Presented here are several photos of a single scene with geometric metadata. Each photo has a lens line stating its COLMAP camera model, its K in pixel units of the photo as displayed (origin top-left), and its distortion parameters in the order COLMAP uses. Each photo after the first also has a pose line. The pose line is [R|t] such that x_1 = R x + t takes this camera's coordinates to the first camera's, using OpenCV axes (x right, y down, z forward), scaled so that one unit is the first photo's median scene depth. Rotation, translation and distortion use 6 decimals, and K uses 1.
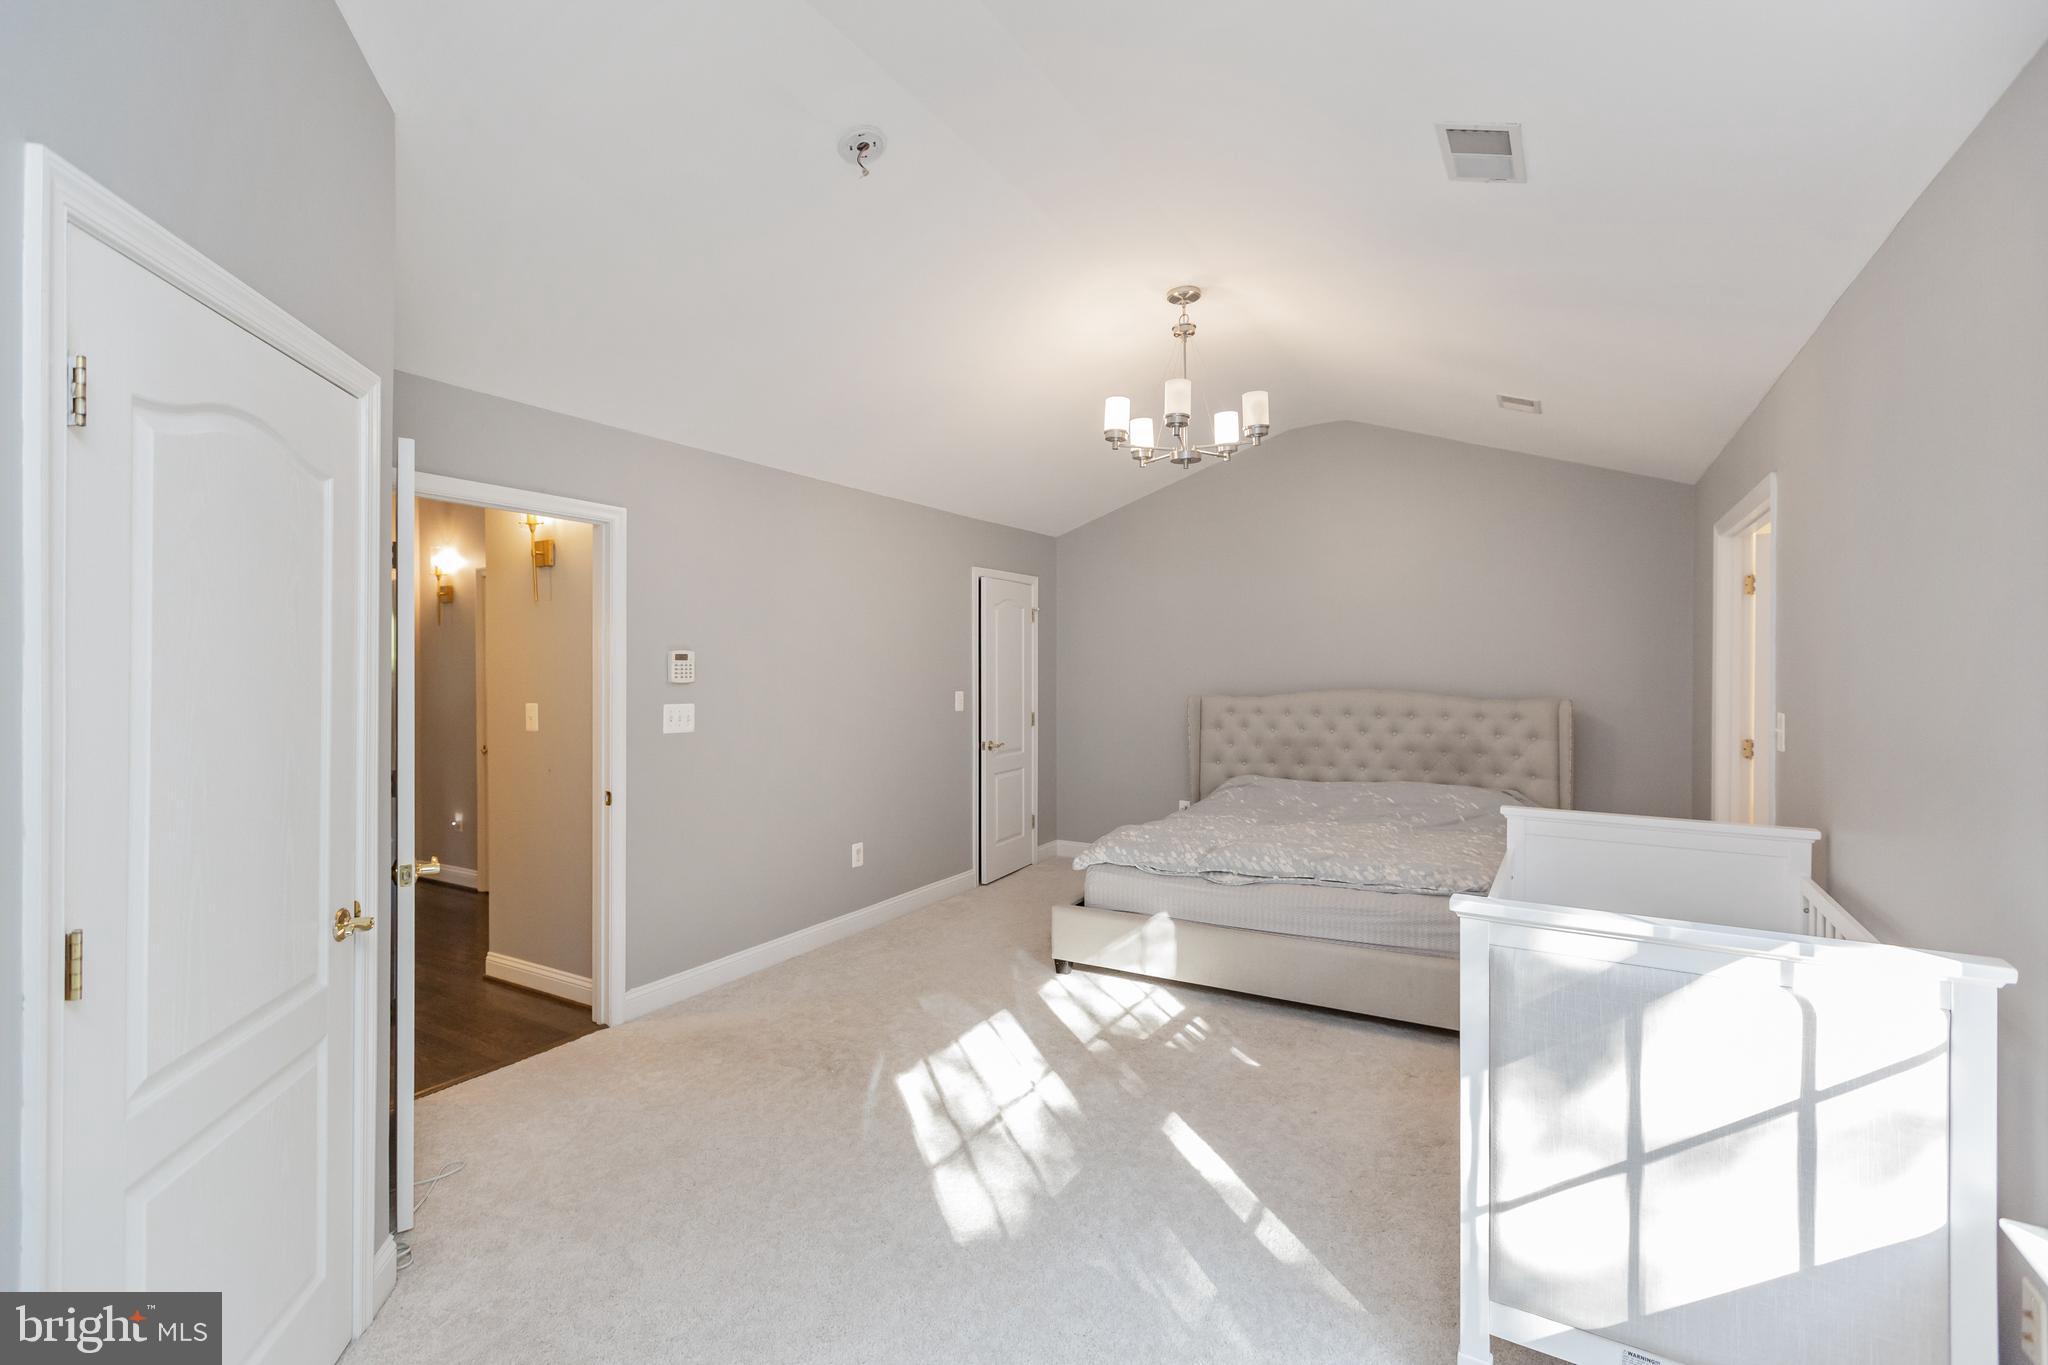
lens RADIAL K [[913.1, 0, 1022.0], [0, 913.1, 671.5], [0, 0, 1]] dist [0.002978, -0.002017]
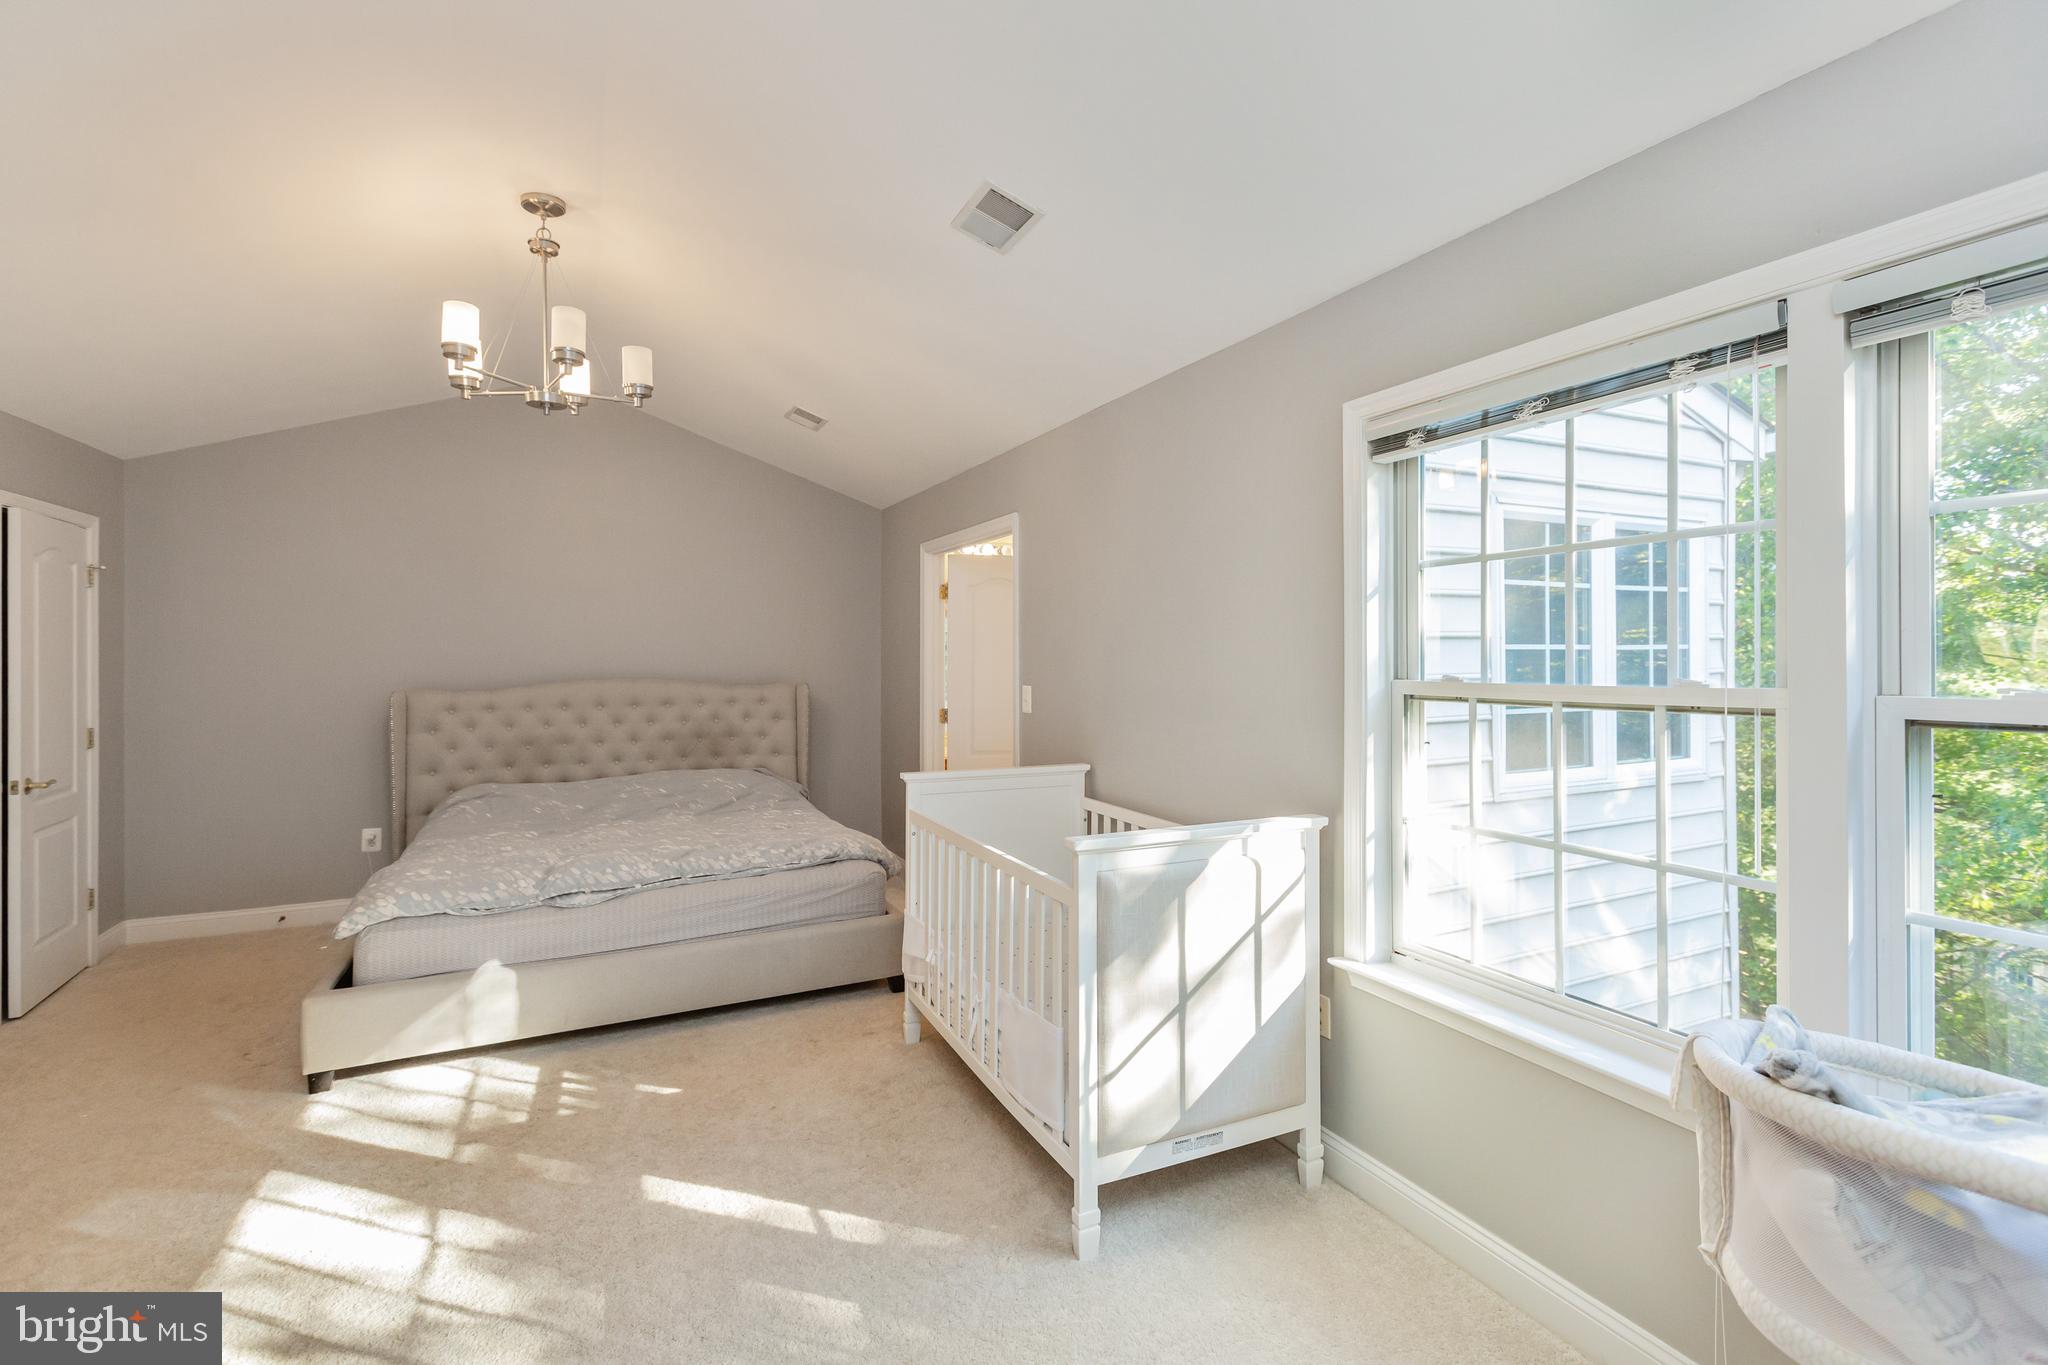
lens RADIAL K [[913.1, 0, 1031.9], [0, 913.1, 653.8], [0, 0, 1]] dist [0.002978, -0.002017]
pose [[0.560371, -0.000380, 0.828241, -0.261895], [0.008780, 0.999946, -0.005481, 0.003770], [-0.828195, 0.010343, 0.560345, 0.171389]]
